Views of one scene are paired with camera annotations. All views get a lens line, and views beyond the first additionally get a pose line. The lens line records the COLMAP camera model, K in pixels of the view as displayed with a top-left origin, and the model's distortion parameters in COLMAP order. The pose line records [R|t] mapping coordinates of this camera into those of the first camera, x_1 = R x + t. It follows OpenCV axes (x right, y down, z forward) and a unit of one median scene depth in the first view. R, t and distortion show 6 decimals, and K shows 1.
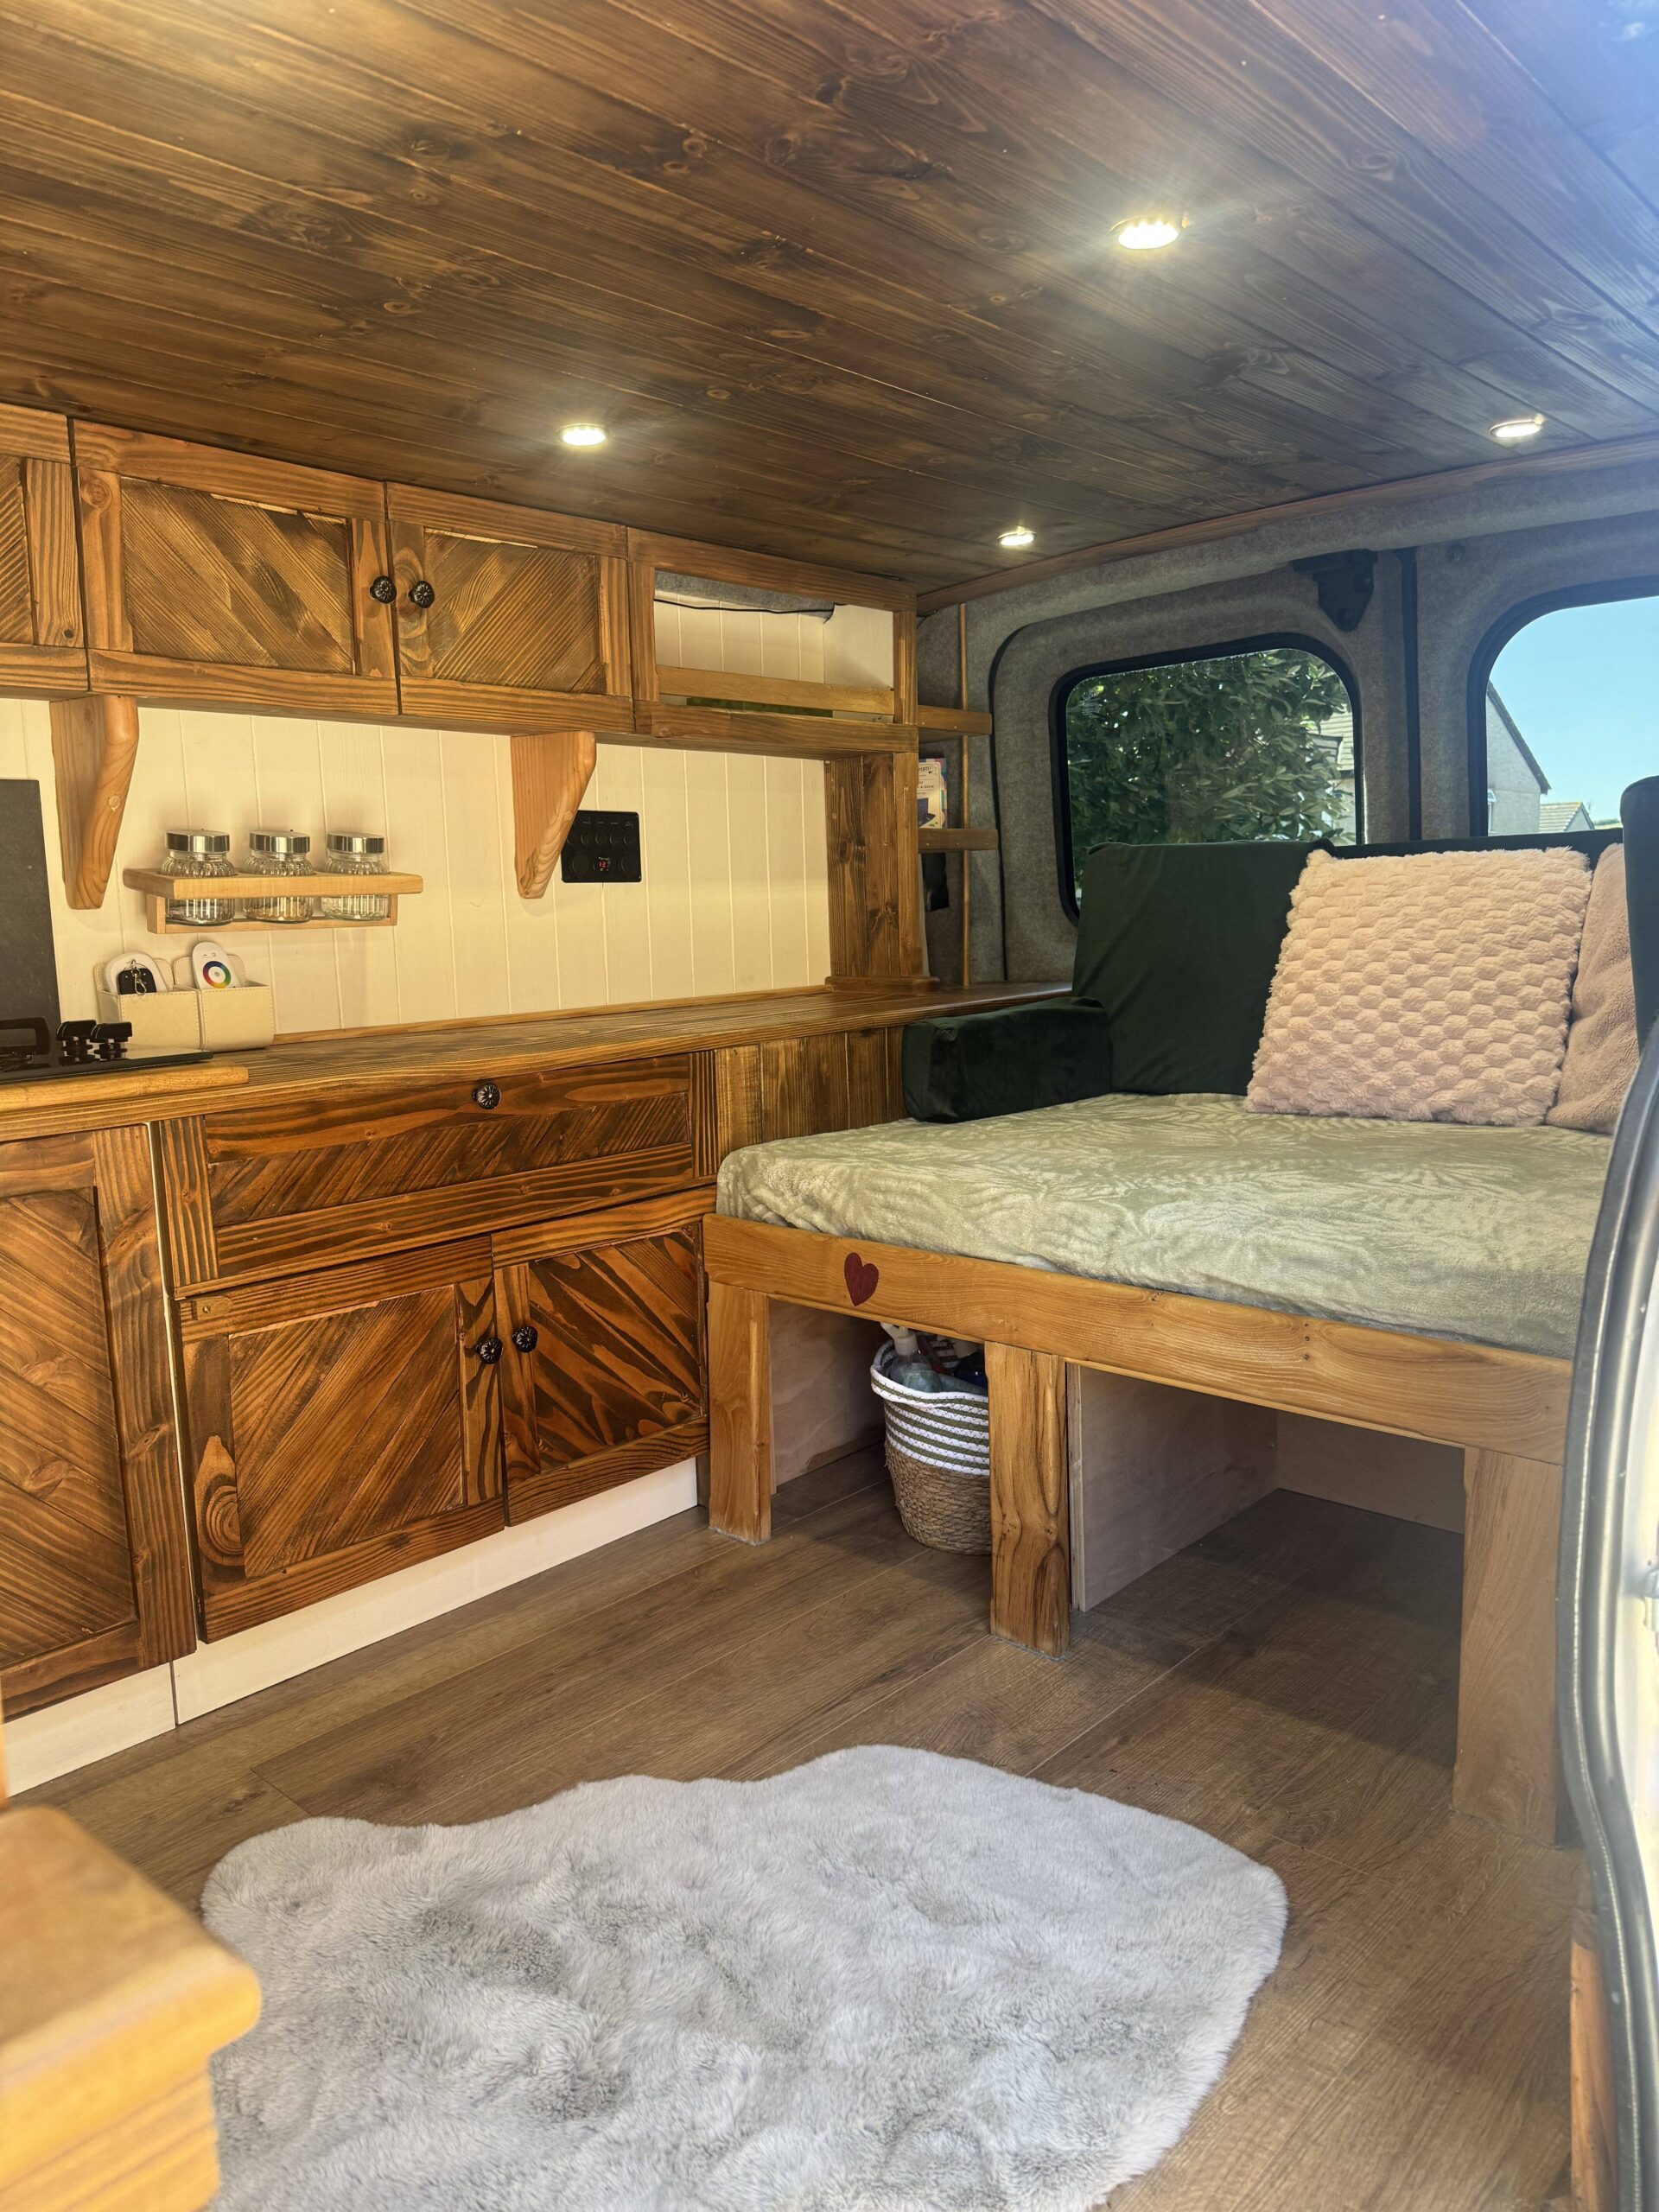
lens RADIAL K [[1541.1, 0, 835.3], [0, 1541.1, 1114.1], [0, 0, 1]] dist [0.134108, -0.235698]
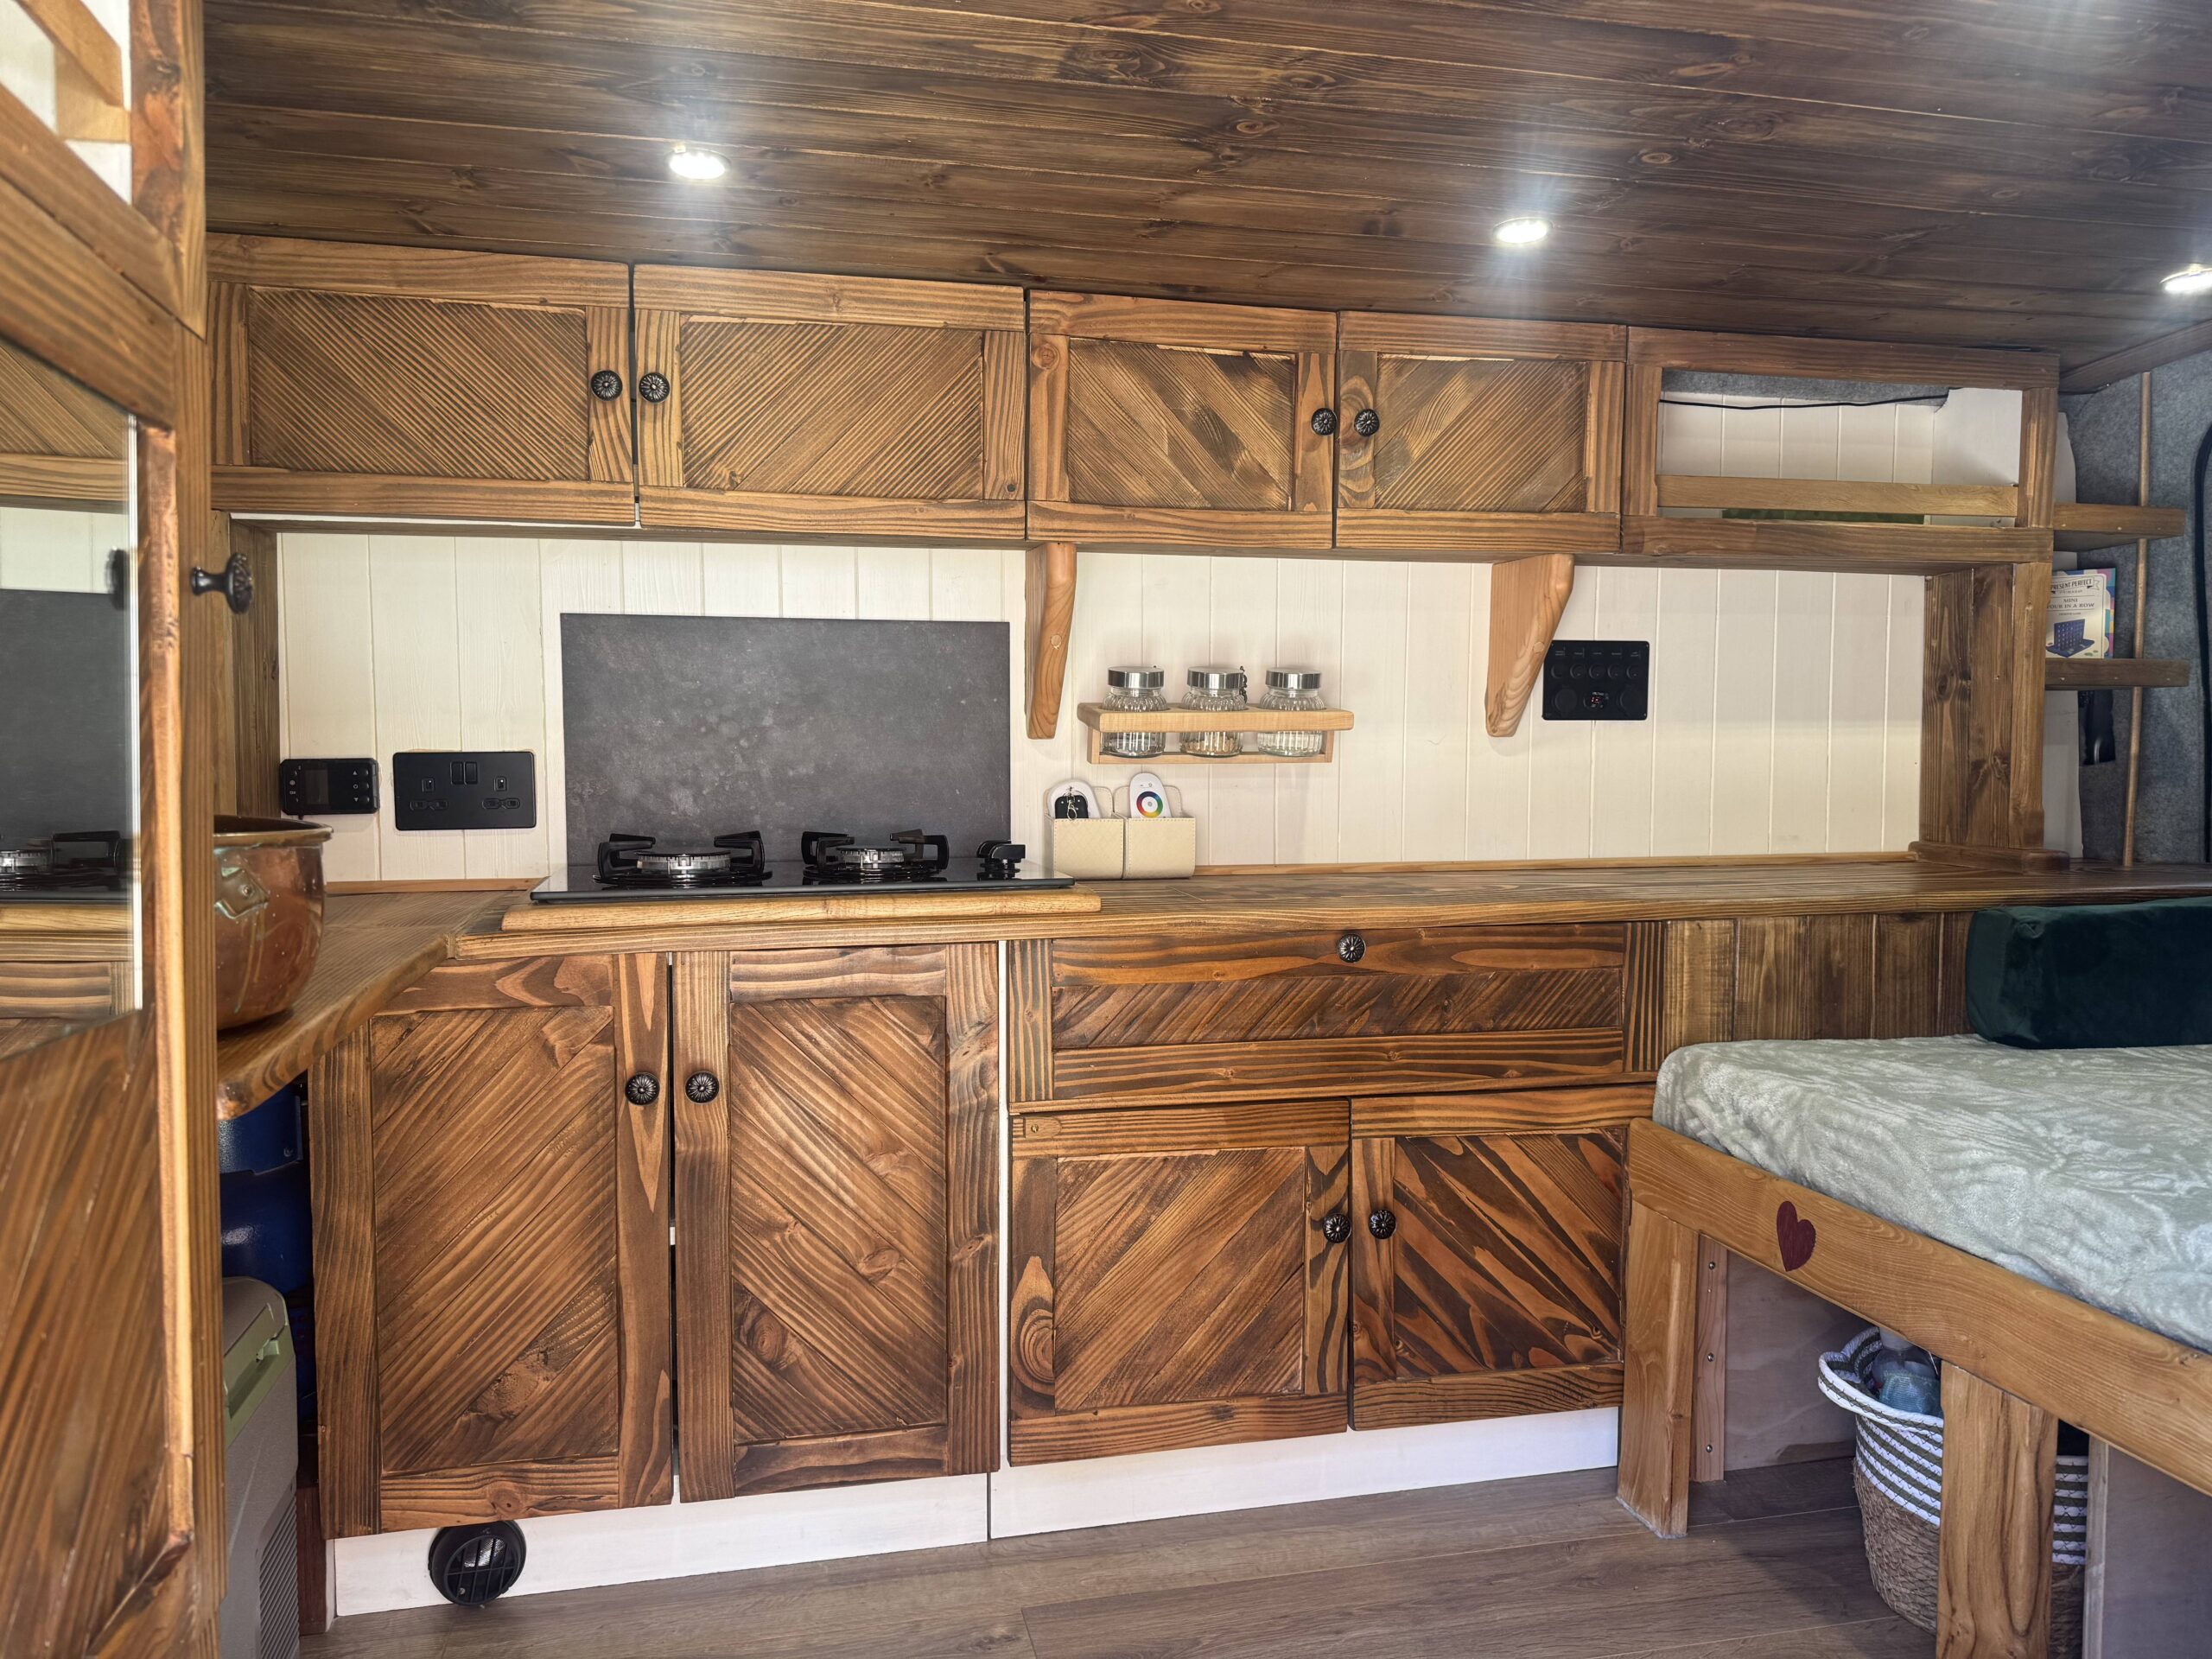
lens RADIAL K [[1541.1, 0, 1095.5], [0, 1541.1, 830.1], [0, 0, 1]] dist [0.134108, -0.235698]
pose [[0.820588, 0.060919, -0.568264, 0.154453], [-0.103307, 0.993735, -0.042648, -0.024265], [0.562105, 0.093702, 0.821740, 0.138853]]
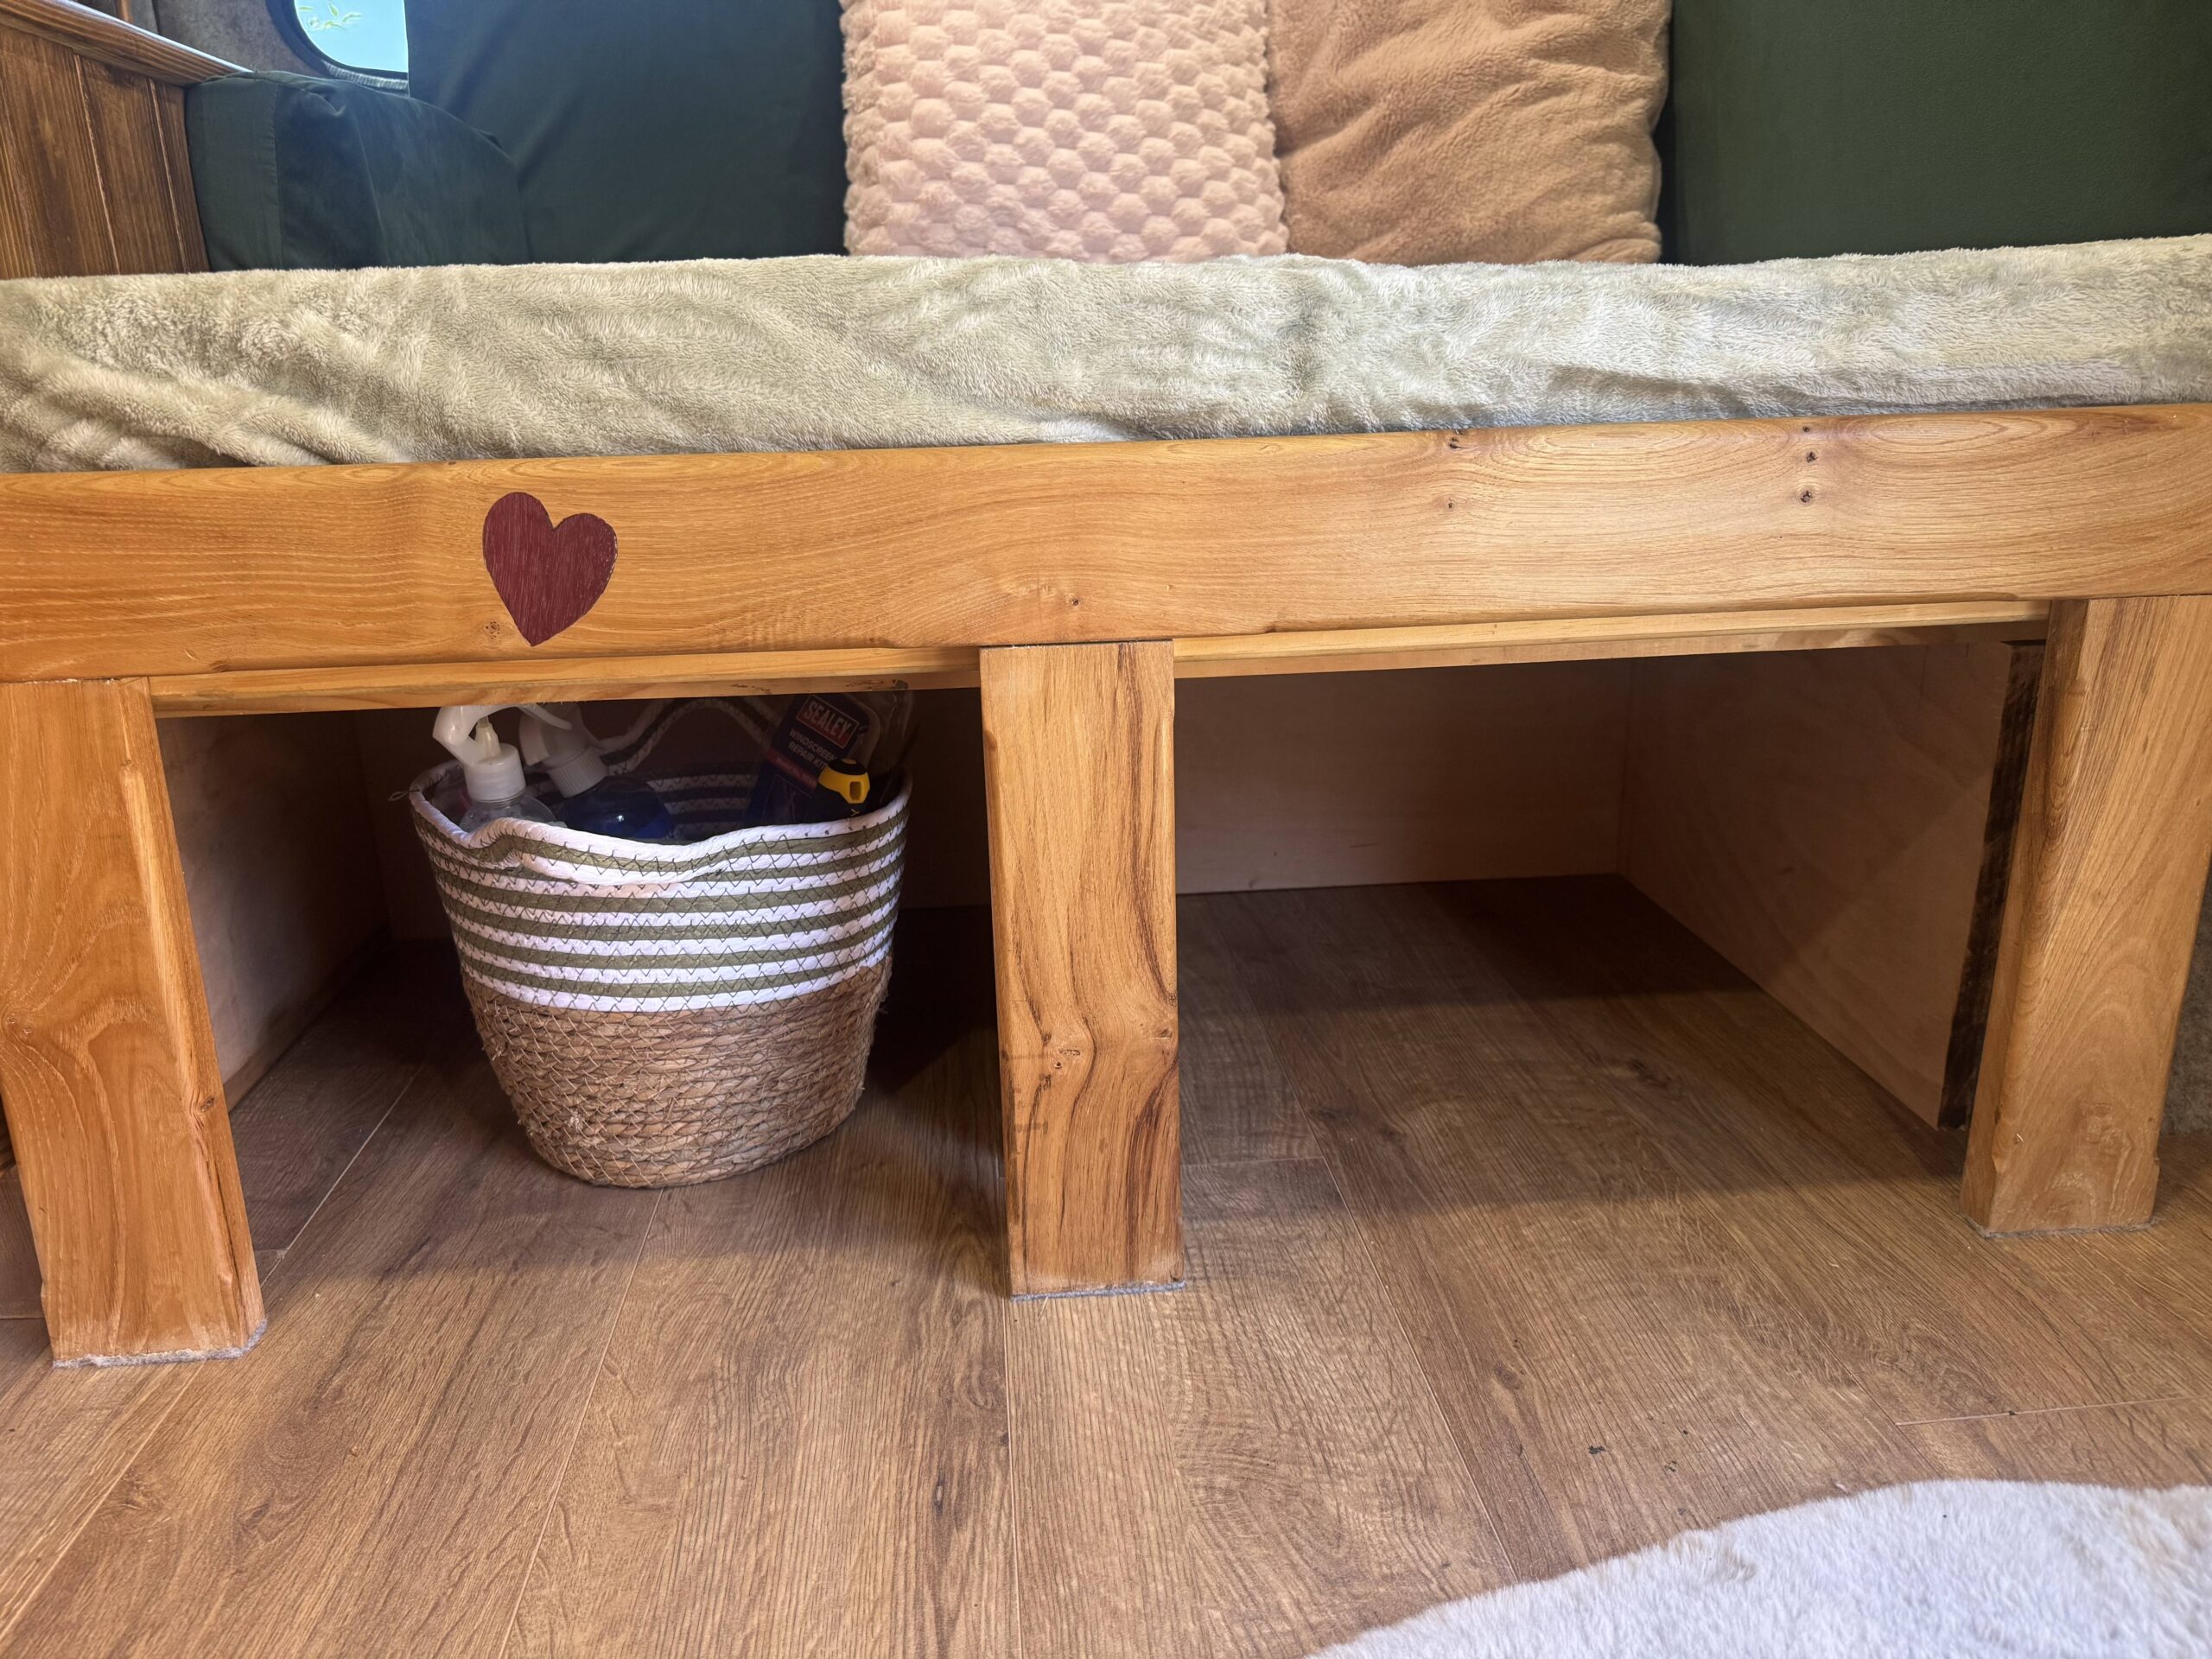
lens RADIAL K [[1570.7, 0, 1079.6], [0, 1570.7, 843.9], [0, 0, 1]] dist [-0.002623, -0.001745]
pose [[0.675832, -0.209788, 0.706569, -0.168122], [0.105402, 0.976293, 0.189055, 0.109456], [-0.729480, -0.053296, 0.681923, 0.626520]]
